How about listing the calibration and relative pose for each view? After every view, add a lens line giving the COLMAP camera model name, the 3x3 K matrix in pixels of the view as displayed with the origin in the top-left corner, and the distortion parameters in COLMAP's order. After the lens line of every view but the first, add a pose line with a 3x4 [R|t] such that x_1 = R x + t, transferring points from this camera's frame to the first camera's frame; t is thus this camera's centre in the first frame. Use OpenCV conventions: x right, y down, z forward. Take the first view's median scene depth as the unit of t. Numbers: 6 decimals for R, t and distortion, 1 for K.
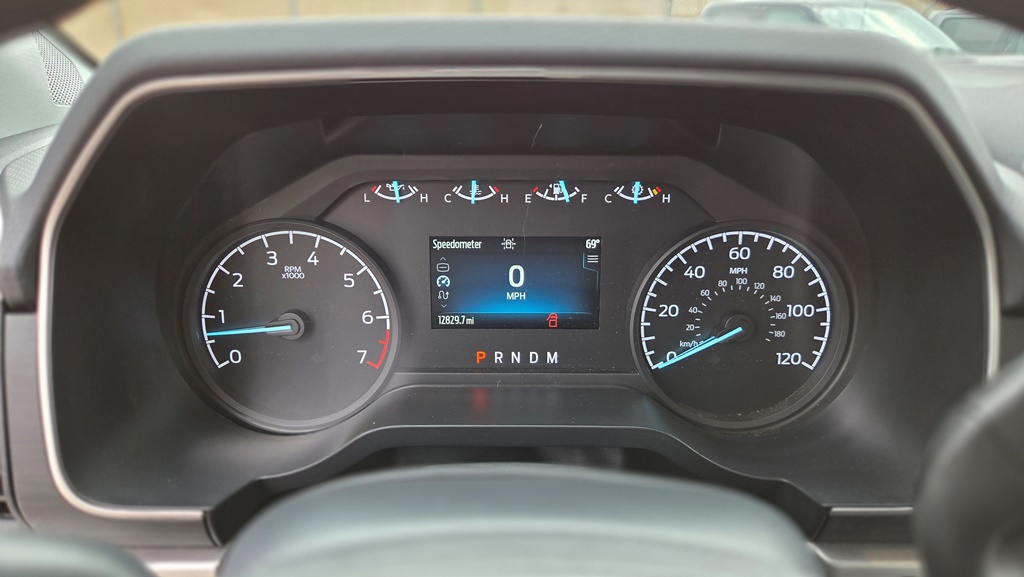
lens RADIAL K [[695.5, 0, 507.3], [0, 695.5, 284.5], [0, 0, 1]] dist [0.057746, -0.059735]
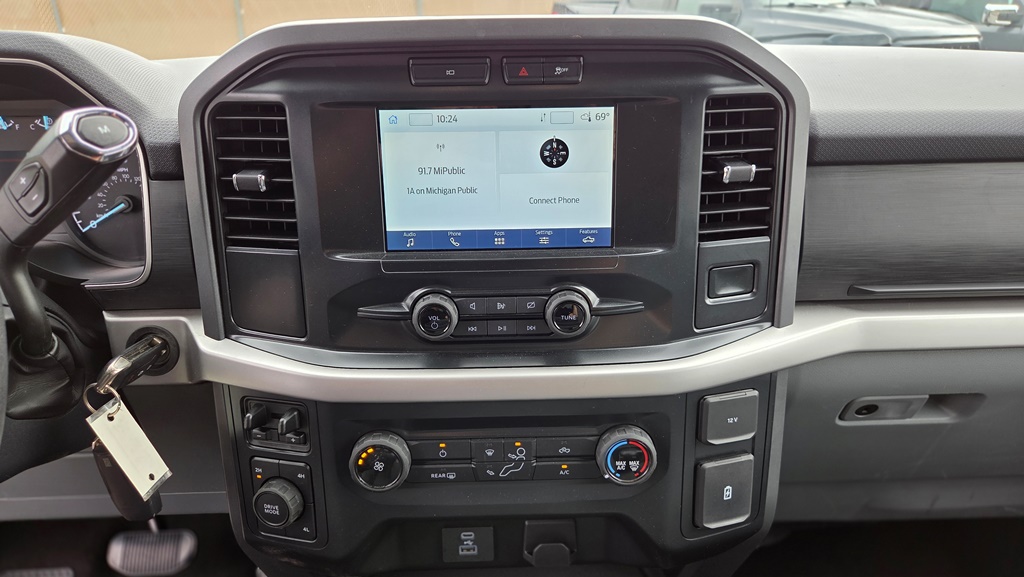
lens RADIAL K [[693.4, 0, 515.5], [0, 693.4, 292.8], [0, 0, 1]] dist [0.060452, -0.059987]
pose [[0.999319, -0.027434, 0.024680, 1.219229], [0.025784, 0.997562, 0.064845, 0.188739], [-0.026399, -0.064165, 0.997590, -0.717023]]
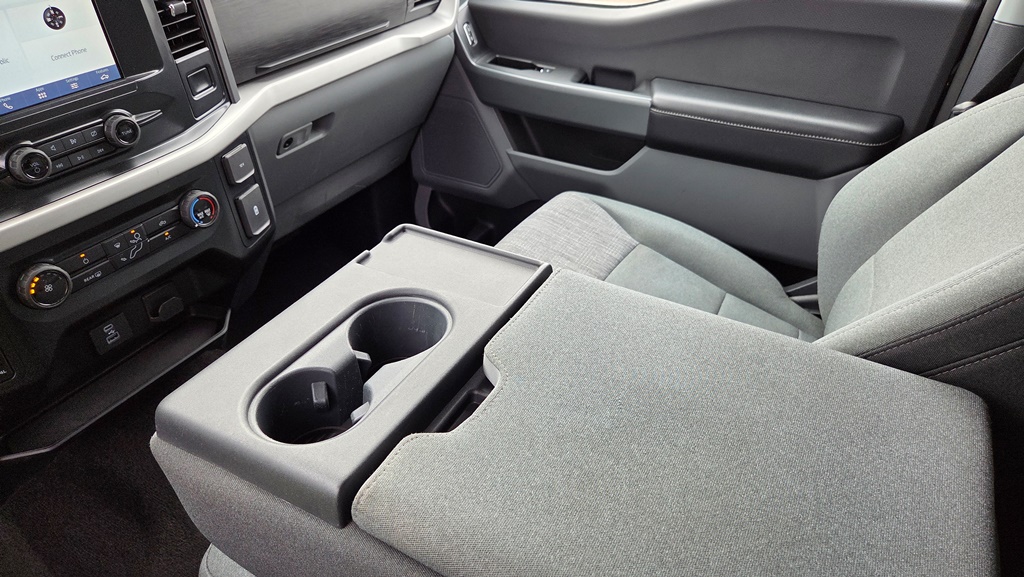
lens RADIAL K [[695.5, 0, 507.3], [0, 695.5, 284.5], [0, 0, 1]] dist [0.057746, -0.059735]
pose [[0.485962, -0.492786, 0.721806, 0.212996], [0.269922, 0.870133, 0.412324, 0.172202], [-0.831254, -0.005543, 0.555865, -1.378032]]
